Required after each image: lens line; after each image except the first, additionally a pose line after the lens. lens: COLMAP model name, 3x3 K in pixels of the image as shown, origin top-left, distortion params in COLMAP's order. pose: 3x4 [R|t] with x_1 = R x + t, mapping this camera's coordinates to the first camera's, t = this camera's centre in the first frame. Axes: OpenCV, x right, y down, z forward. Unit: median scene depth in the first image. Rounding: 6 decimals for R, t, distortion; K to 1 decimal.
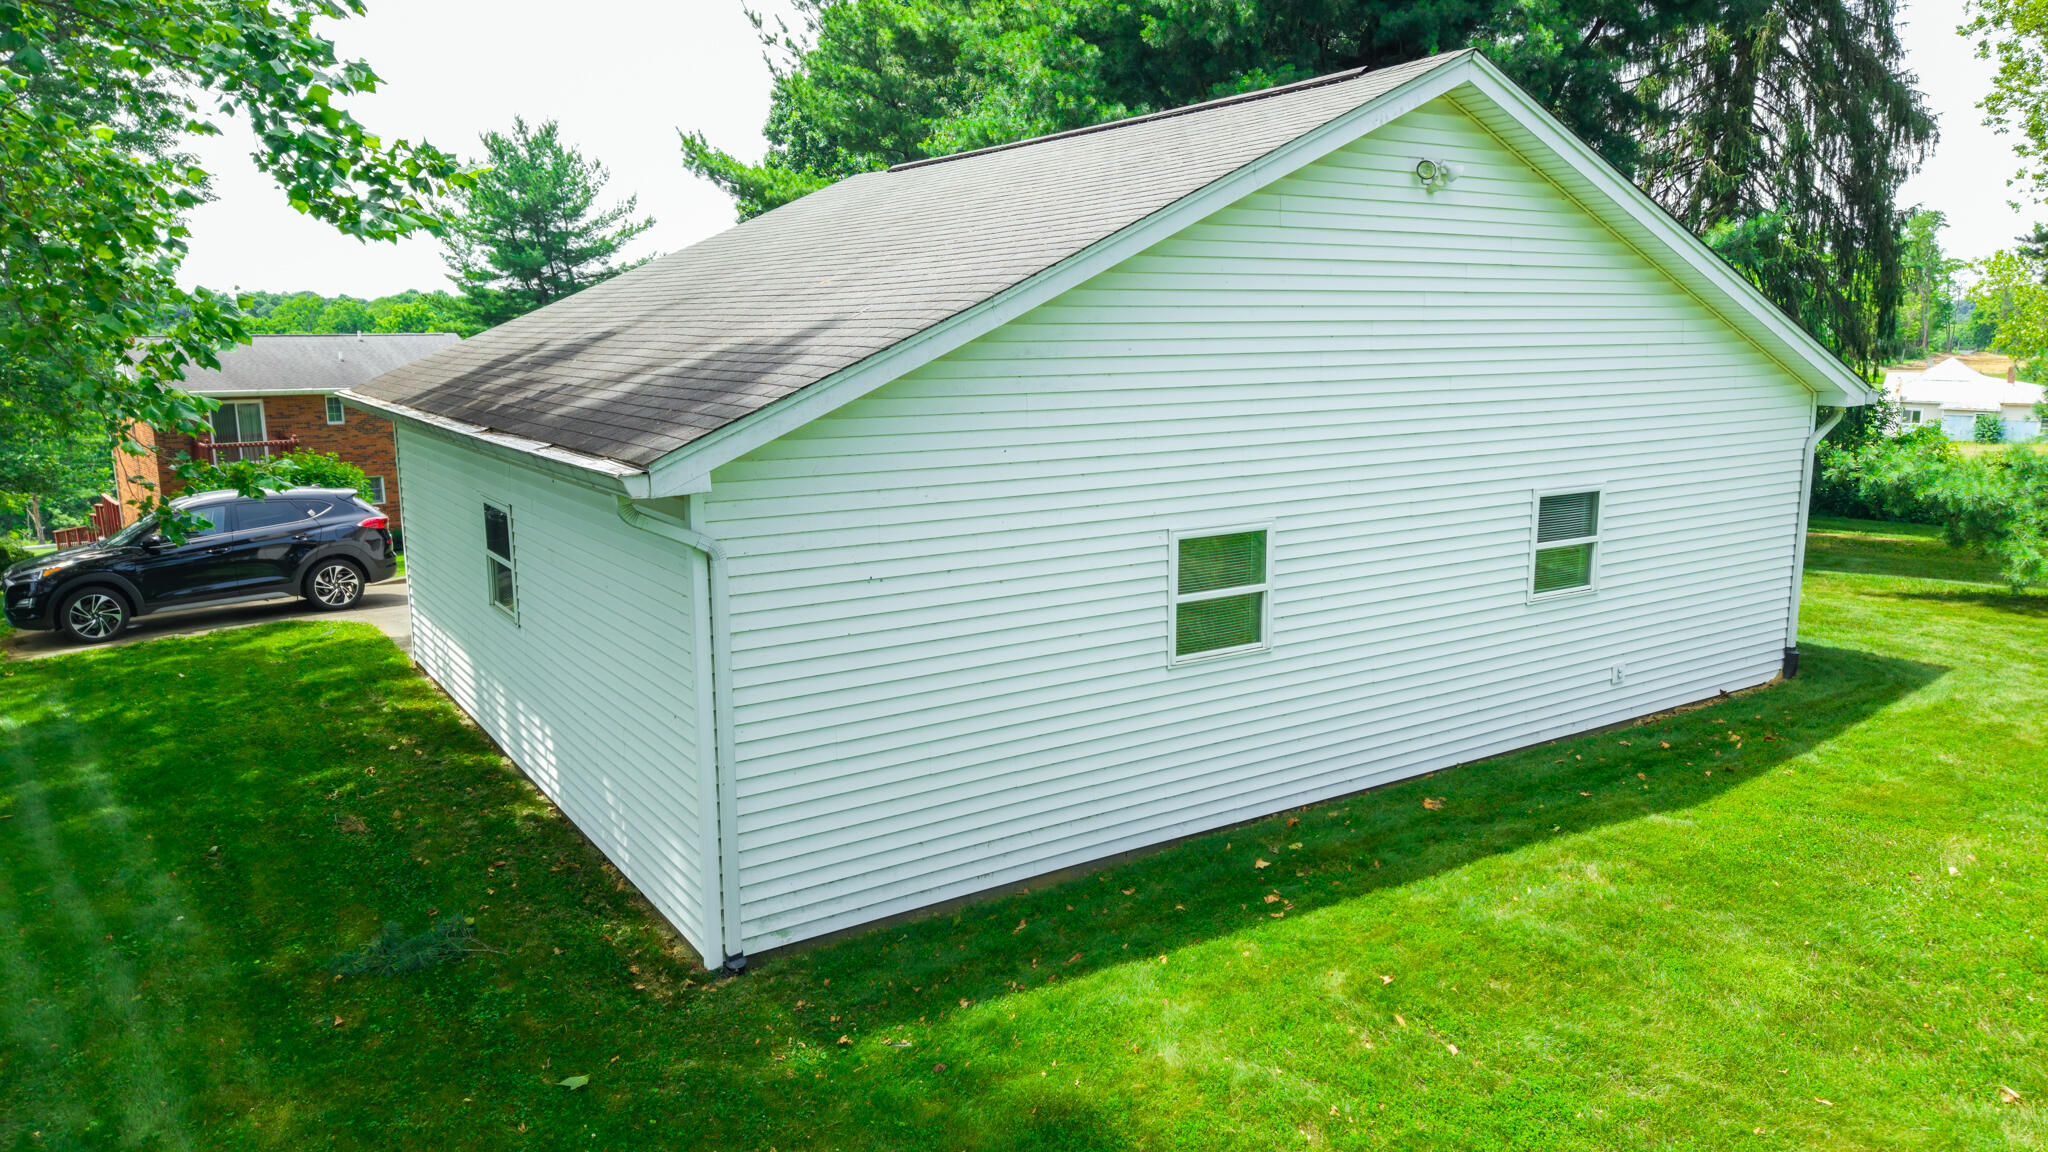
lens RADIAL K [[1343.7, 0, 1014.9], [0, 1343.7, 585.7], [0, 0, 1]] dist [0.024808, -0.027647]
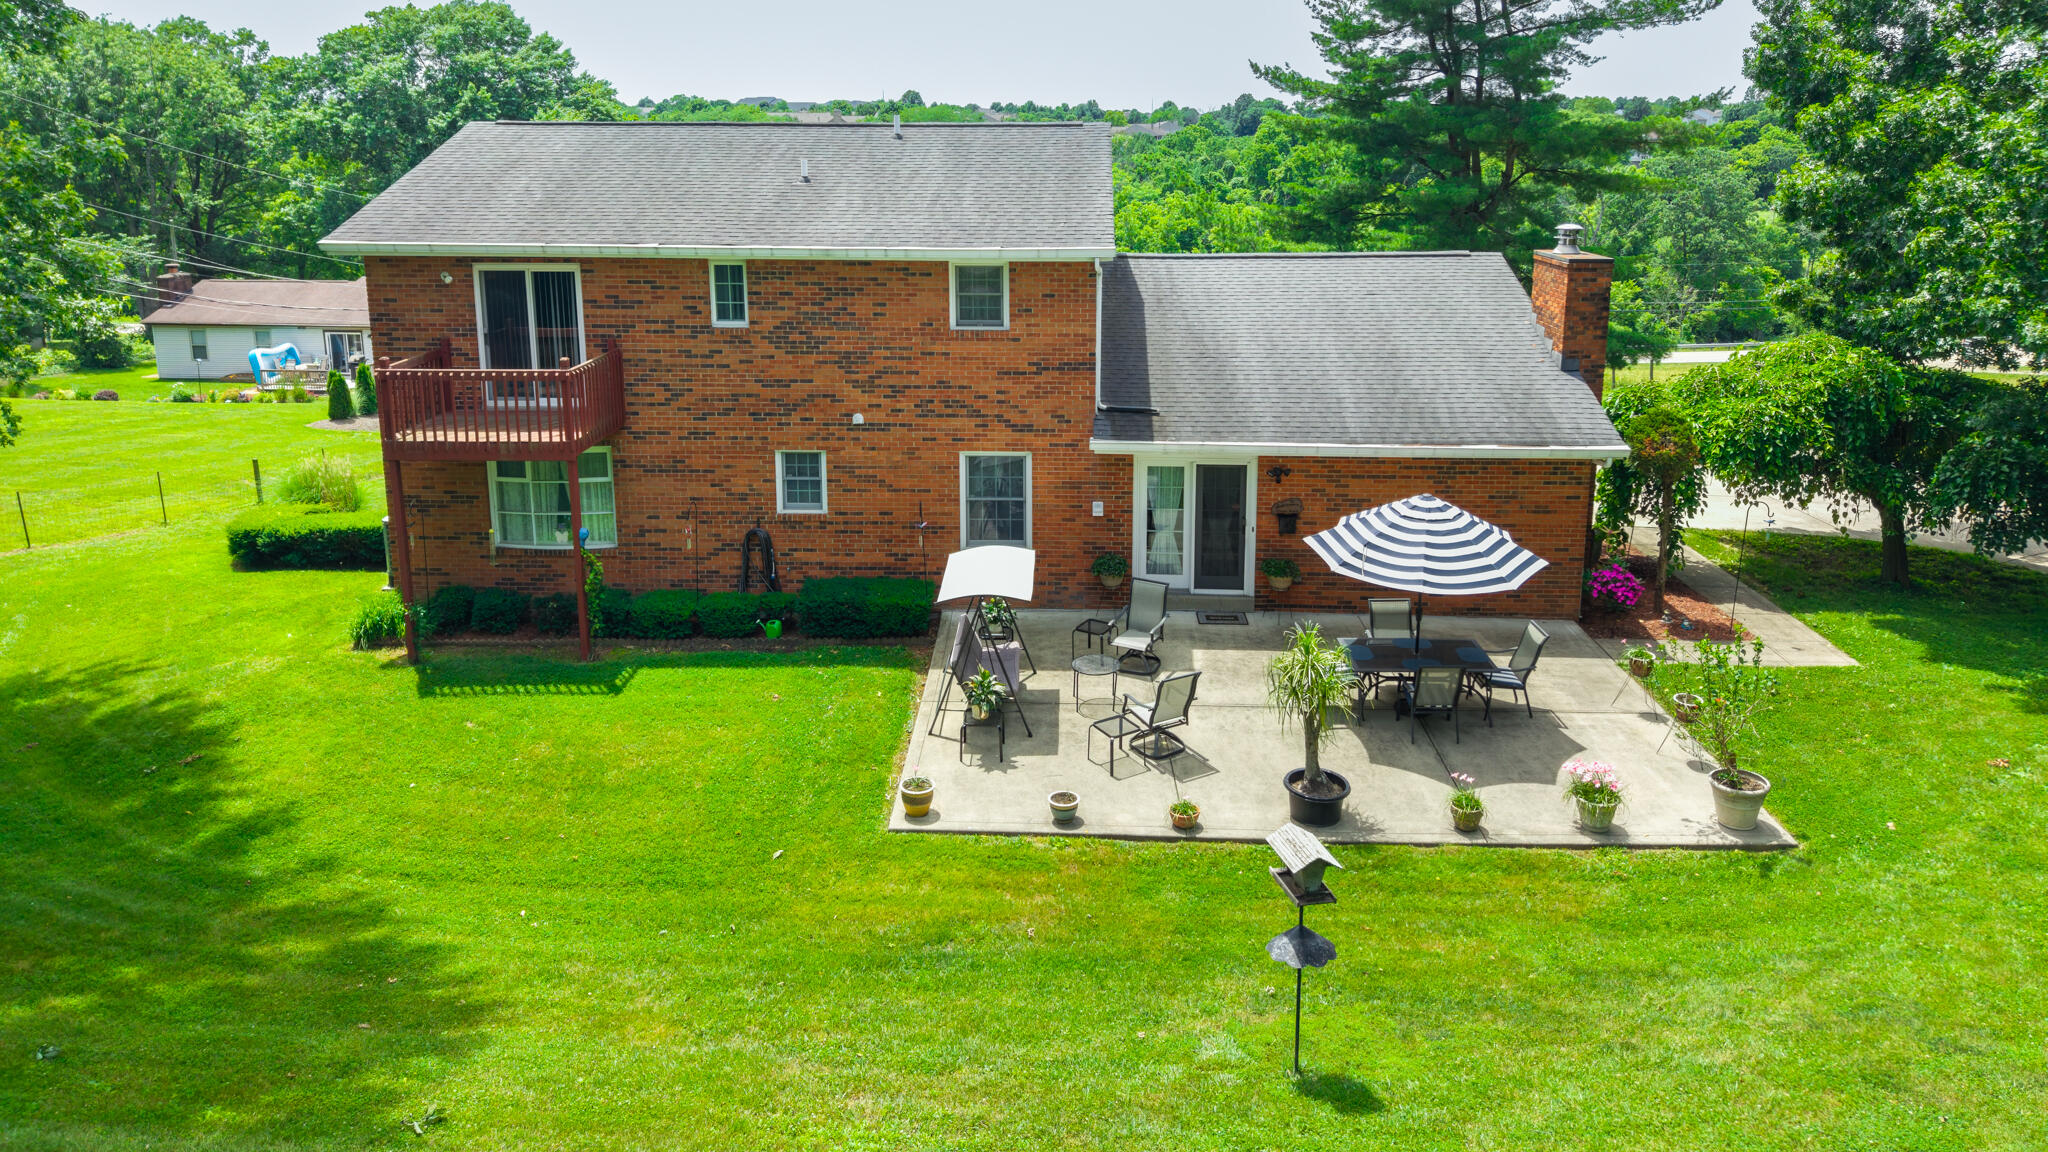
lens RADIAL K [[1343.7, 0, 1008.2], [0, 1343.7, 566.0], [0, 0, 1]] dist [0.024808, -0.027647]
pose [[0.759307, 0.196850, -0.620245, -0.715491], [-0.120232, 0.979177, 0.163578, -0.594109], [0.639529, -0.049632, 0.767163, 3.406152]]
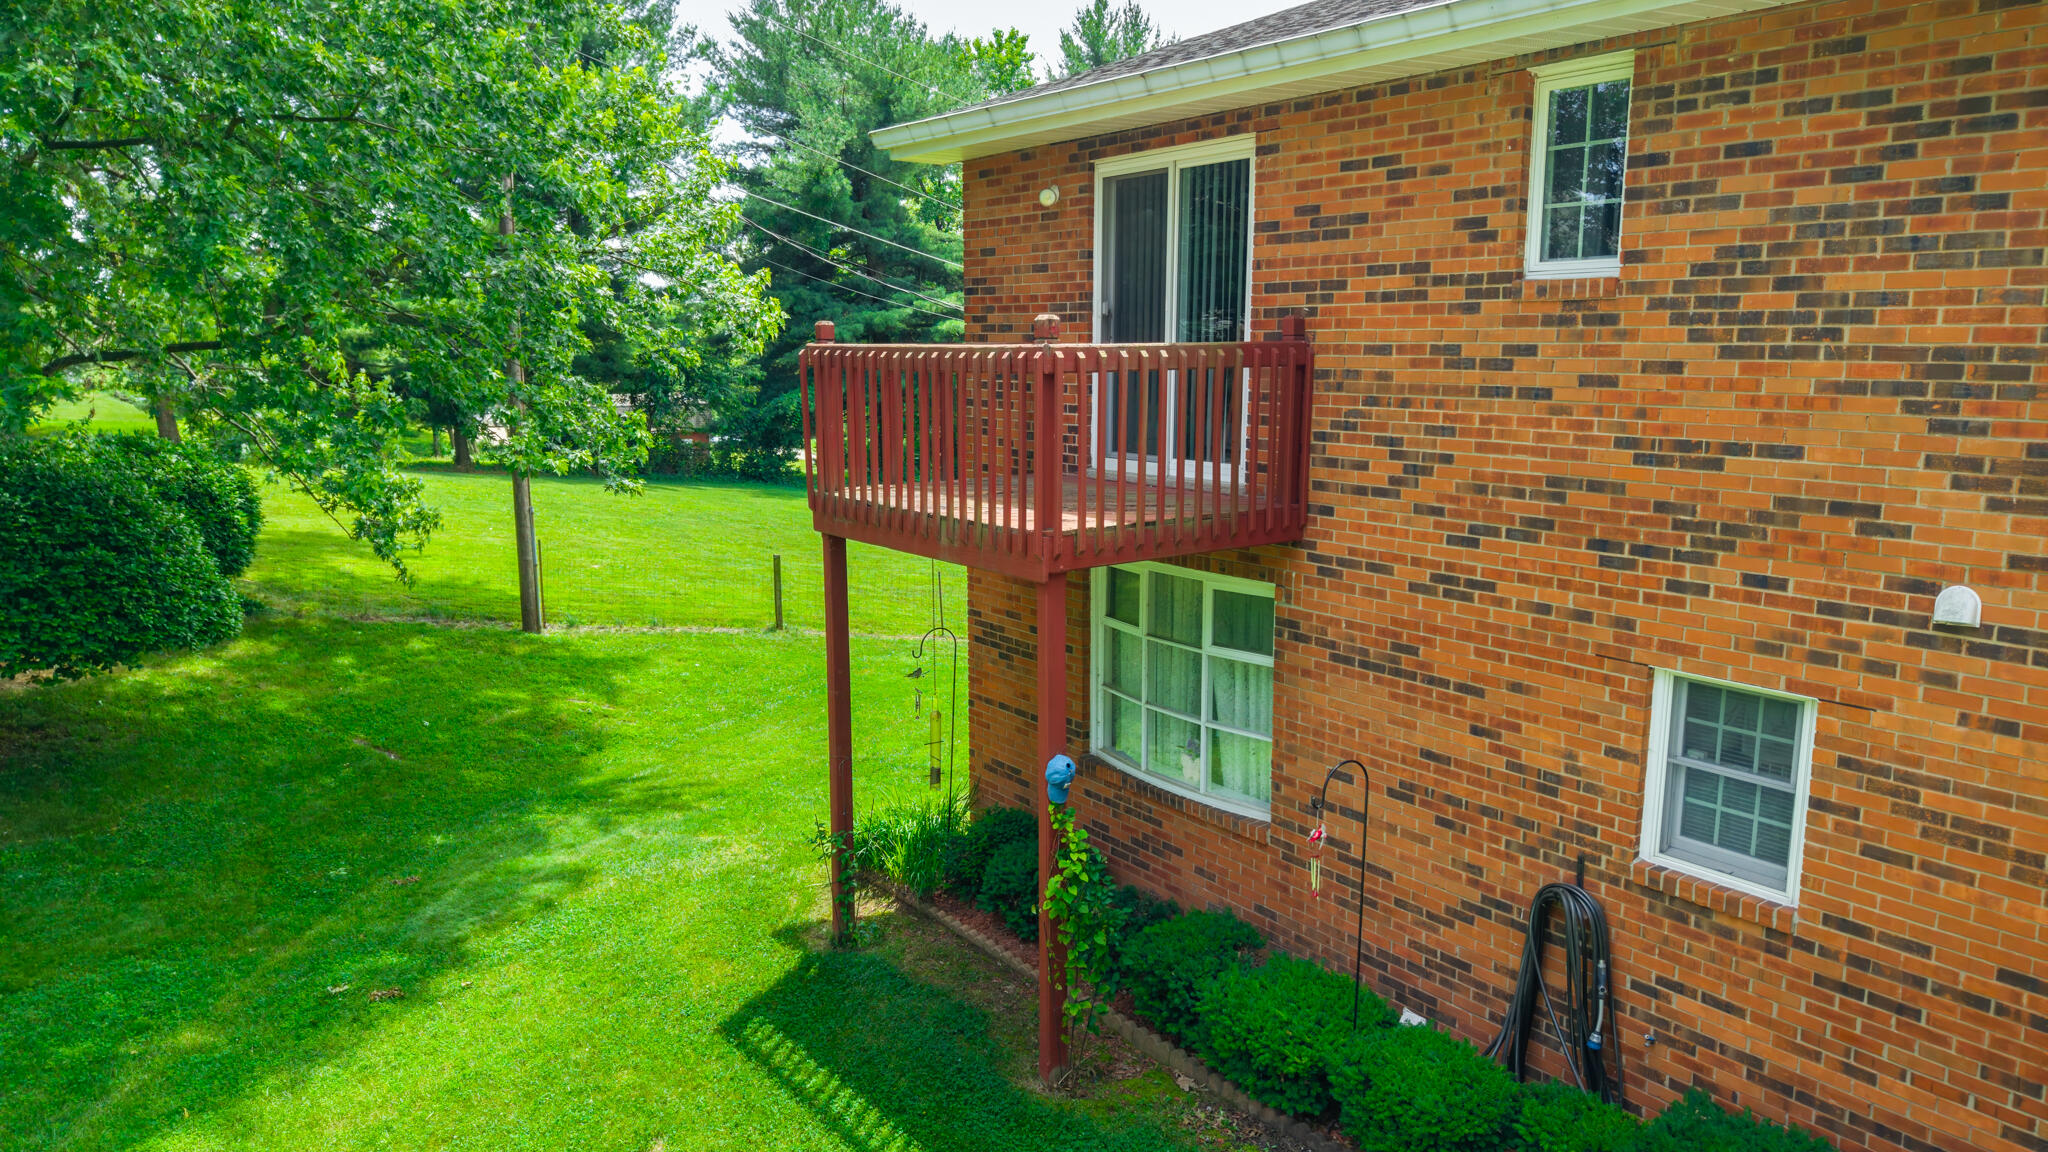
lens RADIAL K [[1343.7, 0, 1082.9], [0, 1343.7, 577.6], [0, 0, 1]] dist [0.024808, -0.027647]
pose [[-0.014676, 0.169024, -0.985503, -1.671630], [-0.191017, 0.966983, 0.168692, -0.485511], [0.981477, 0.190724, 0.018095, 4.494551]]
